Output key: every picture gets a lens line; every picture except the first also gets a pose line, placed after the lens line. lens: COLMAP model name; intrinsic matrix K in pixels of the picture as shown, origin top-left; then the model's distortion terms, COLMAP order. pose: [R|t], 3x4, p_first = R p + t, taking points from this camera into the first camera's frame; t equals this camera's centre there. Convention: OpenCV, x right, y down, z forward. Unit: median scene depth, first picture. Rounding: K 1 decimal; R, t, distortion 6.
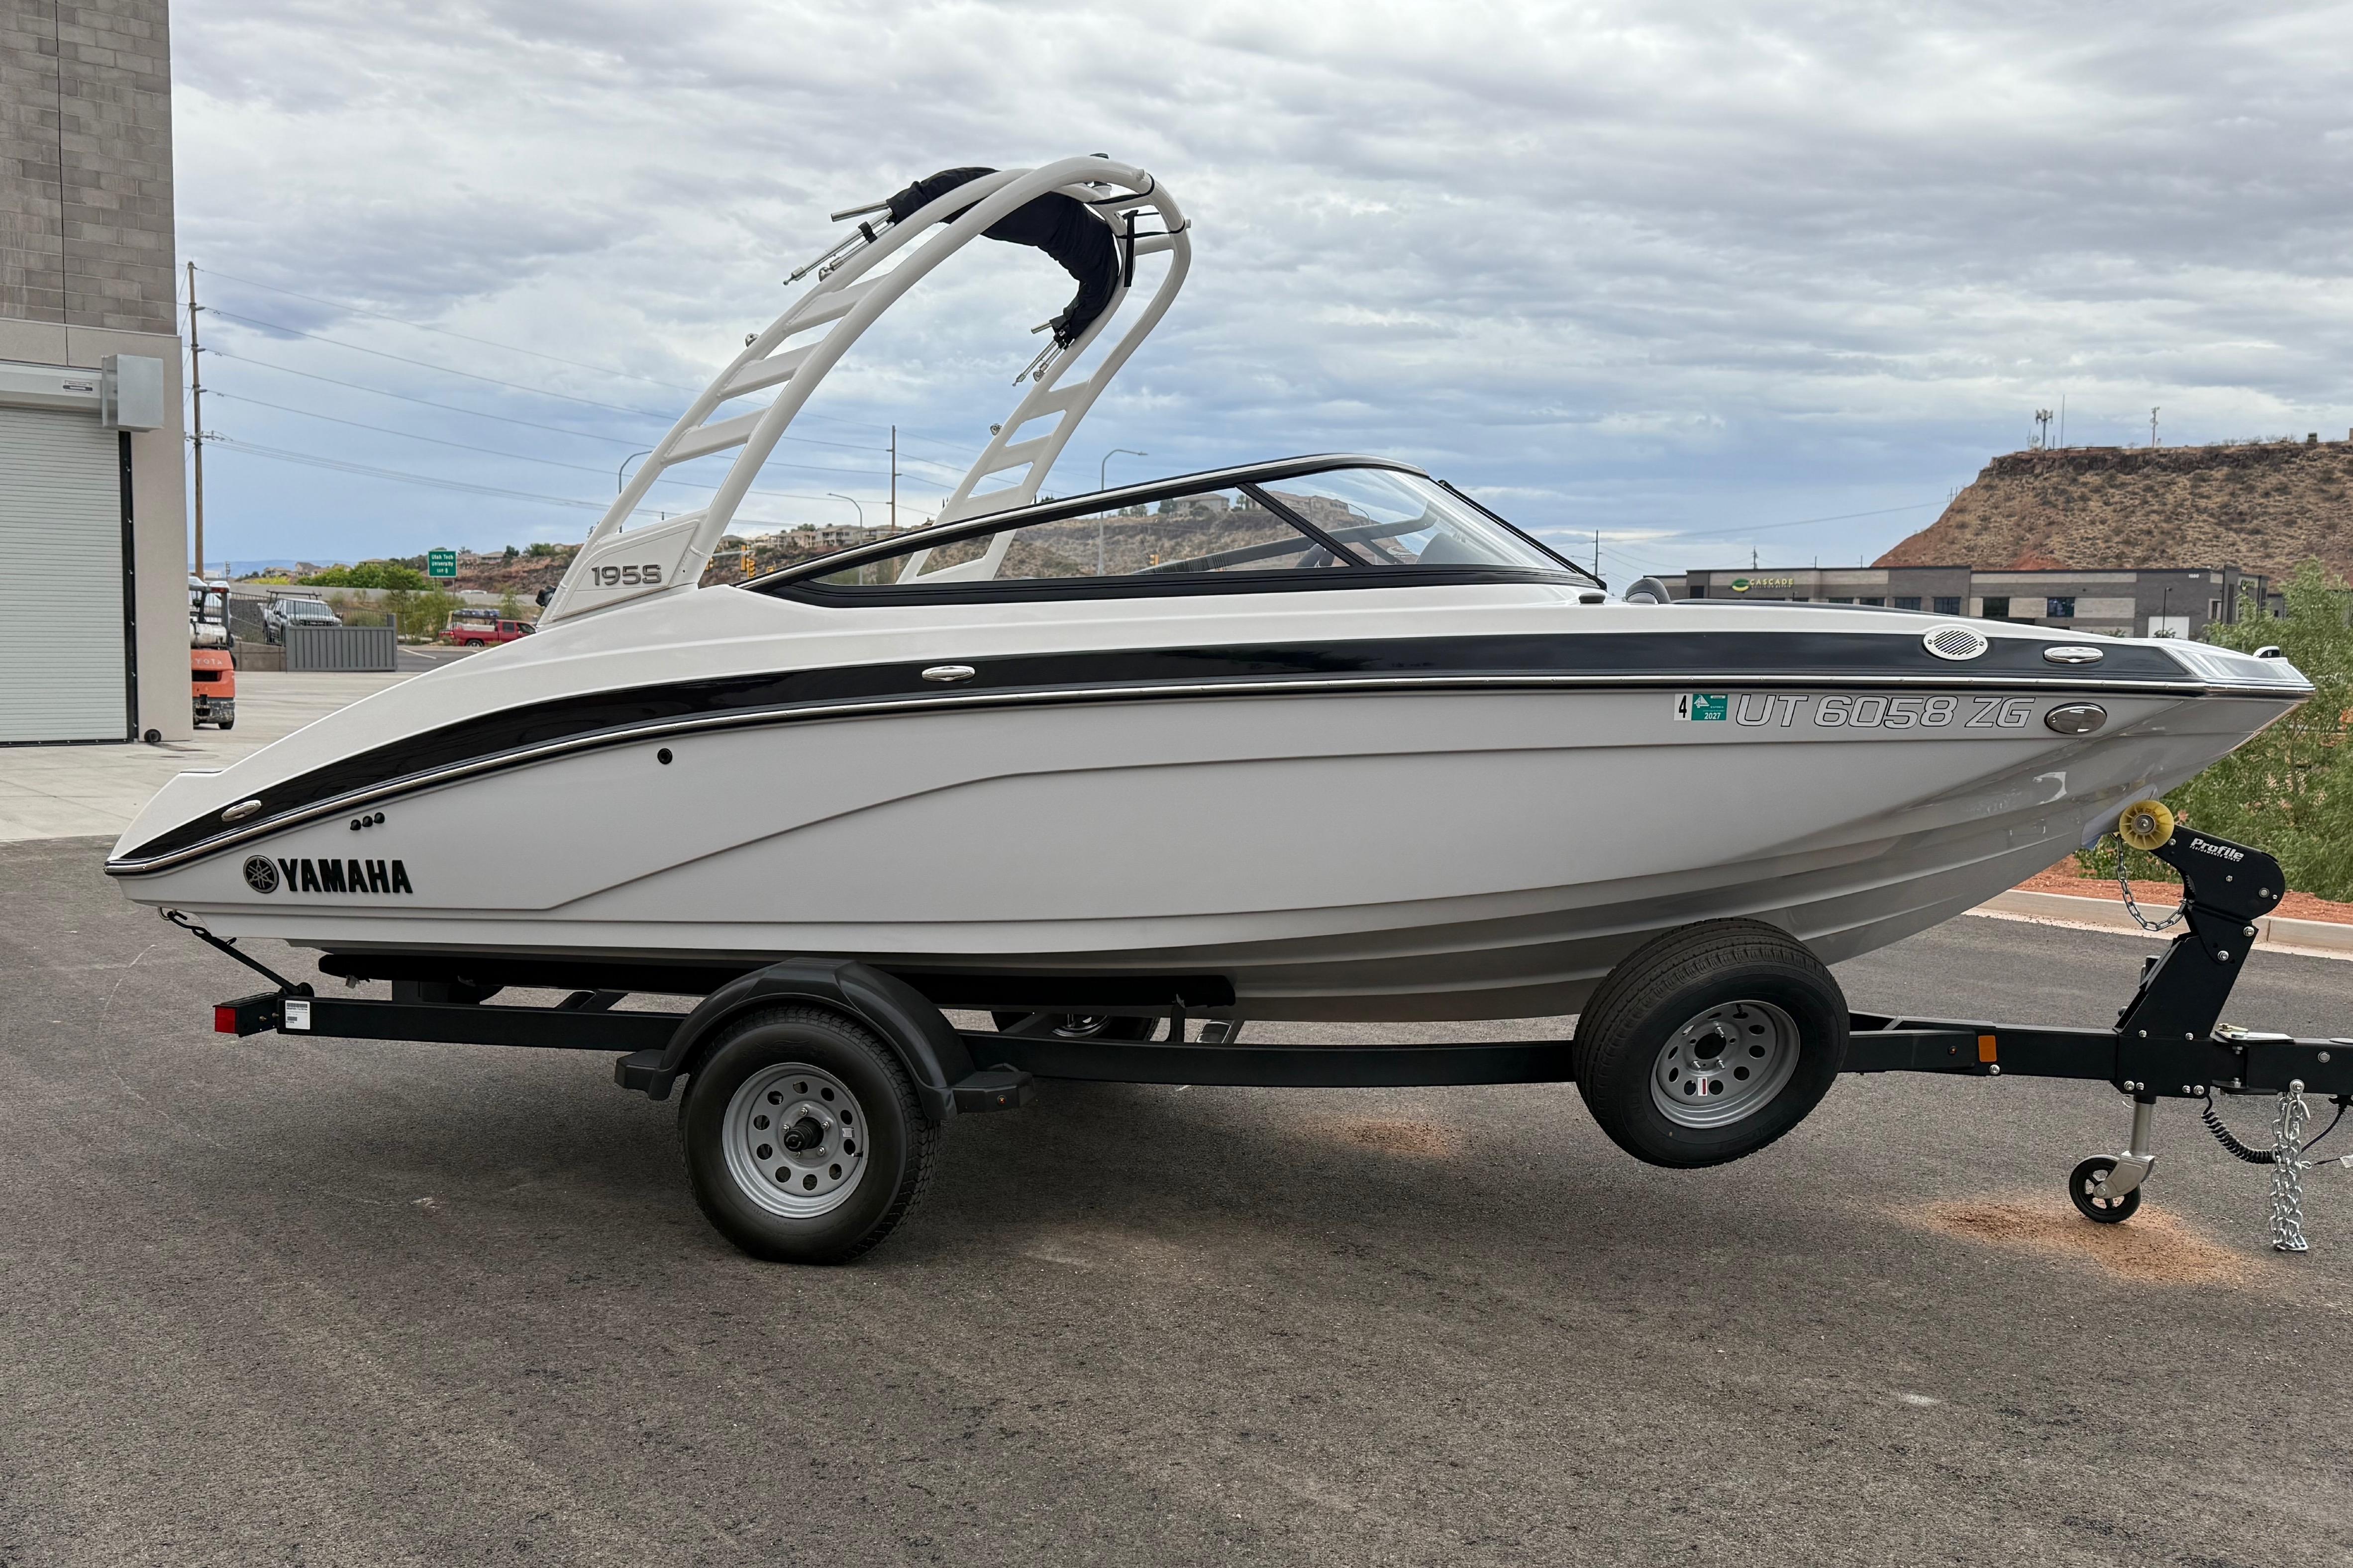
lens RADIAL K [[1979.7, 0, 1224.6], [0, 1979.7, 793.4], [0, 0, 1]] dist [0.097754, -0.146047]
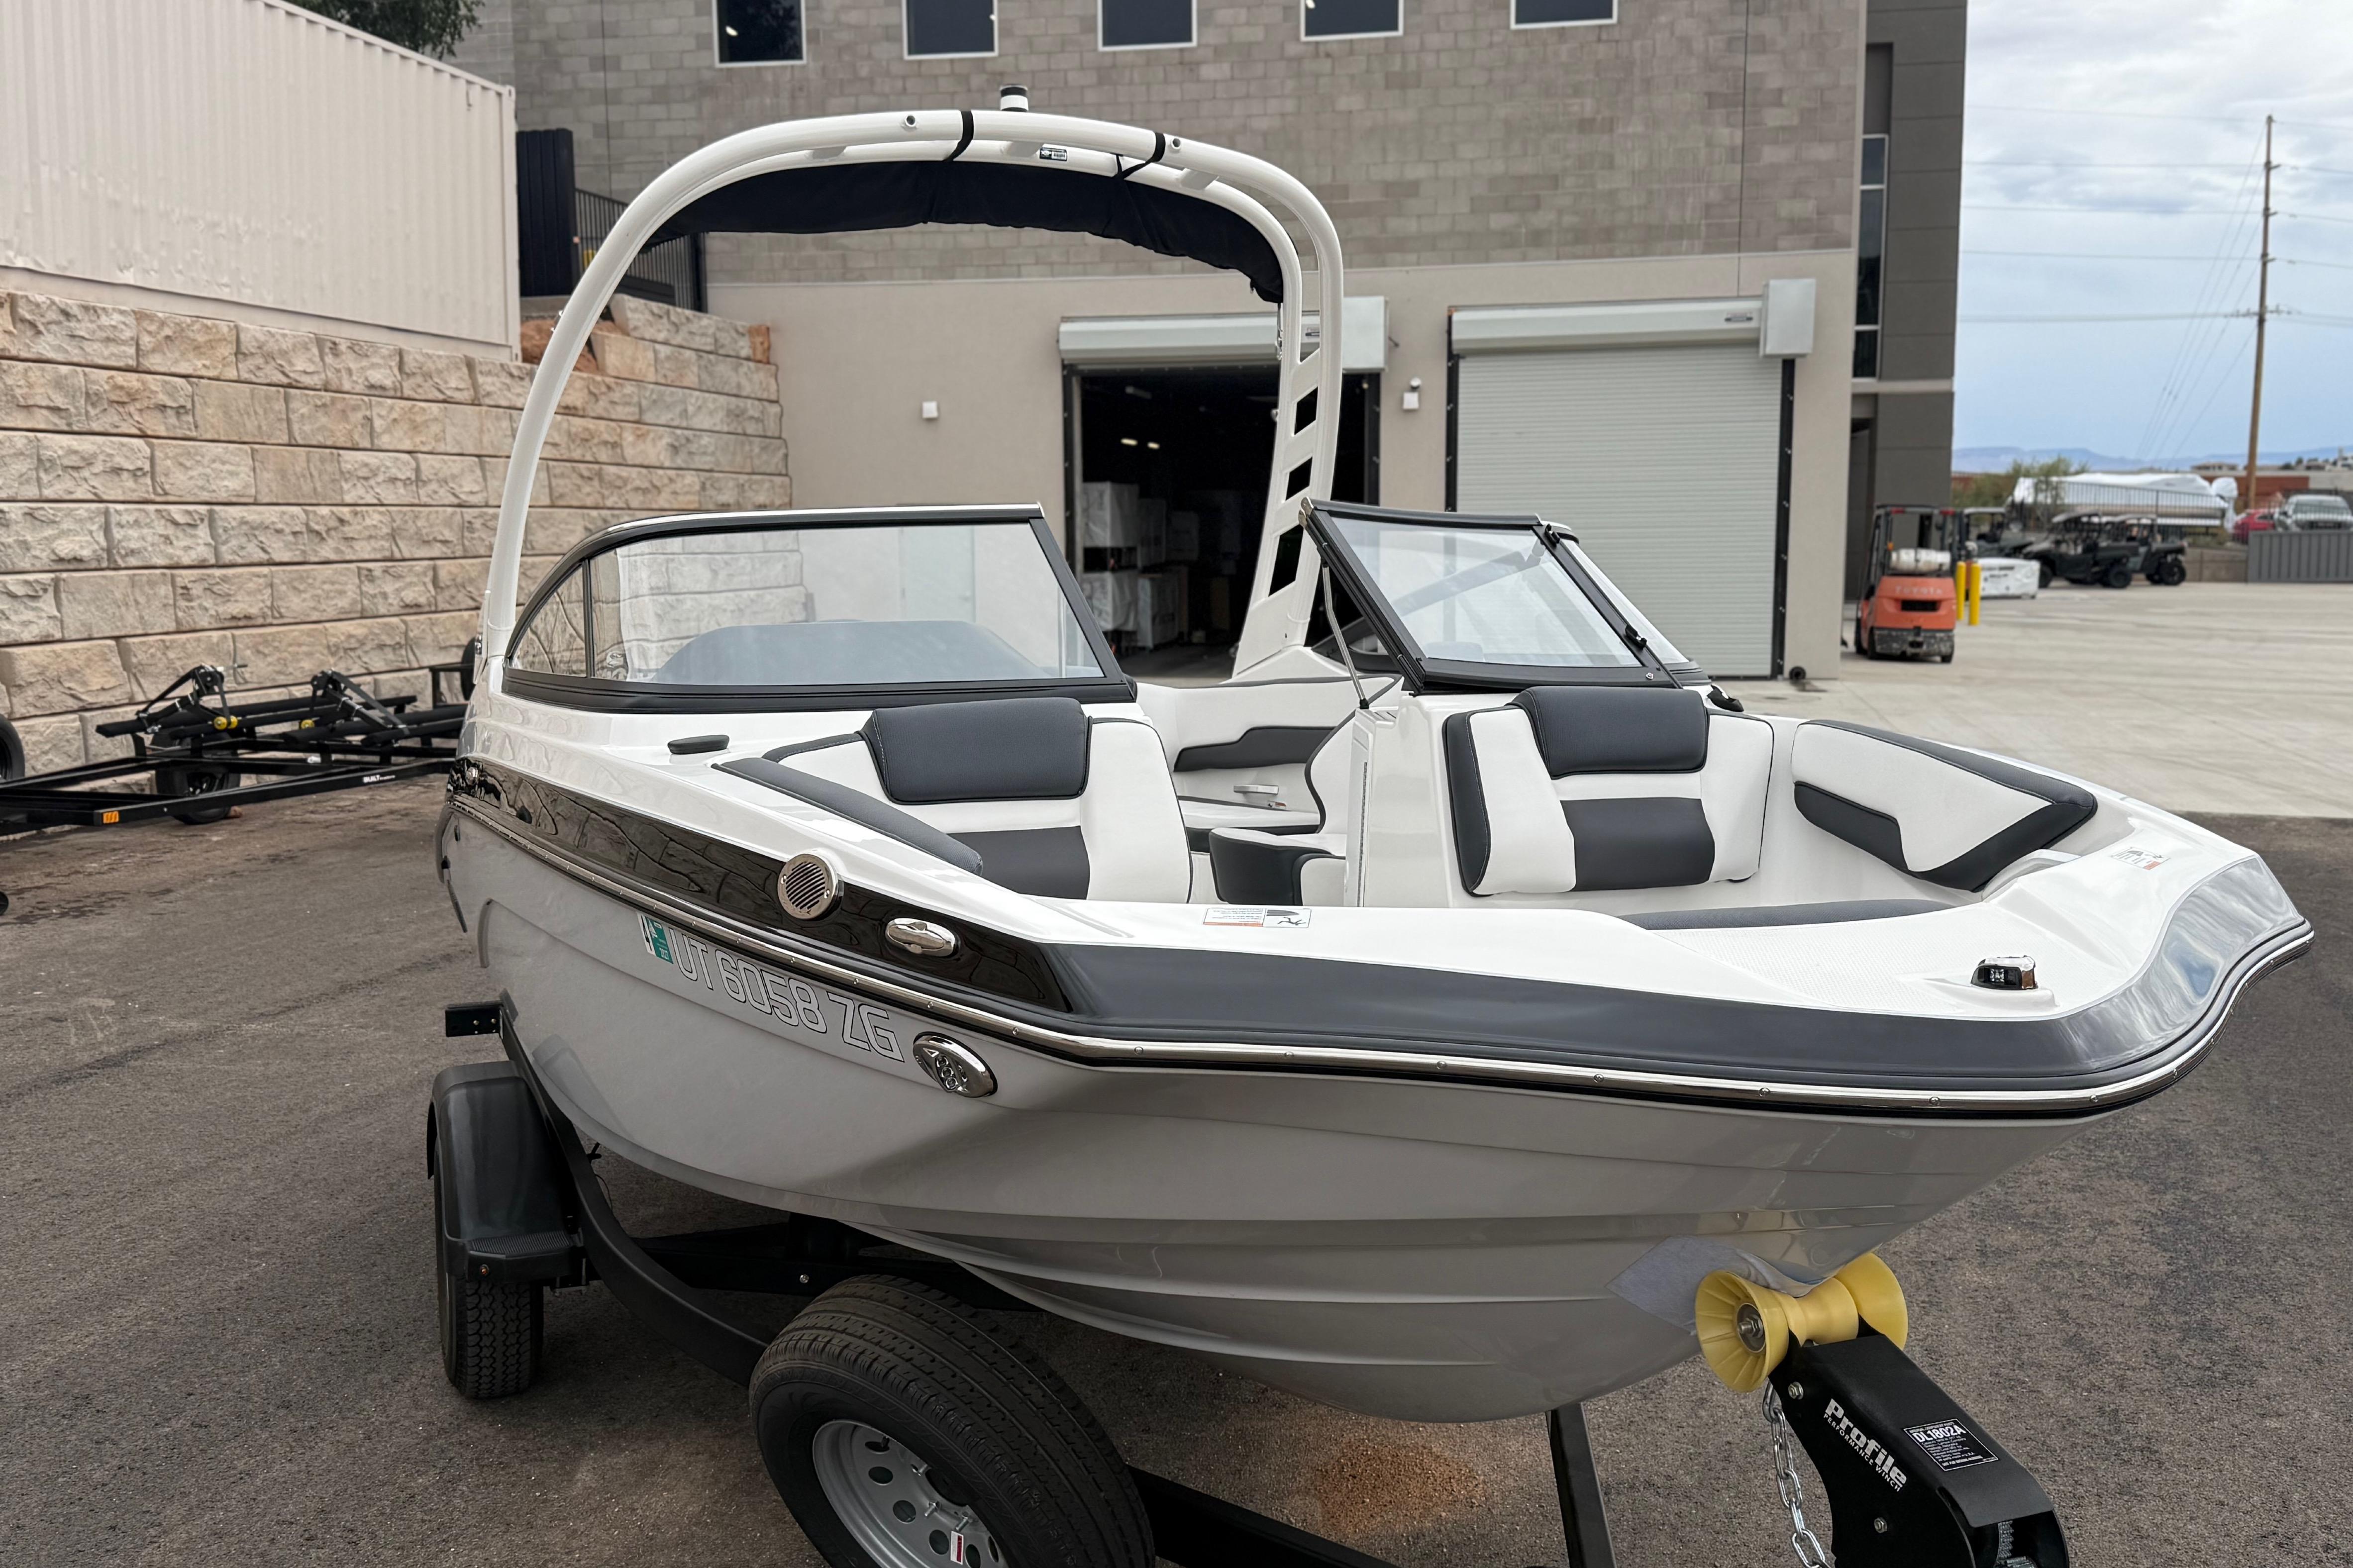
lens RADIAL K [[2161.9, 0, 1176.8], [0, 2161.9, 797.3], [0, 0, 1]] dist [0.205337, -0.506435]
pose [[0.562828, 0.084809, -0.822212, 0.187846], [-0.046334, 0.996395, 0.071058, -0.030404], [0.825275, -0.001897, 0.564728, 0.158180]]
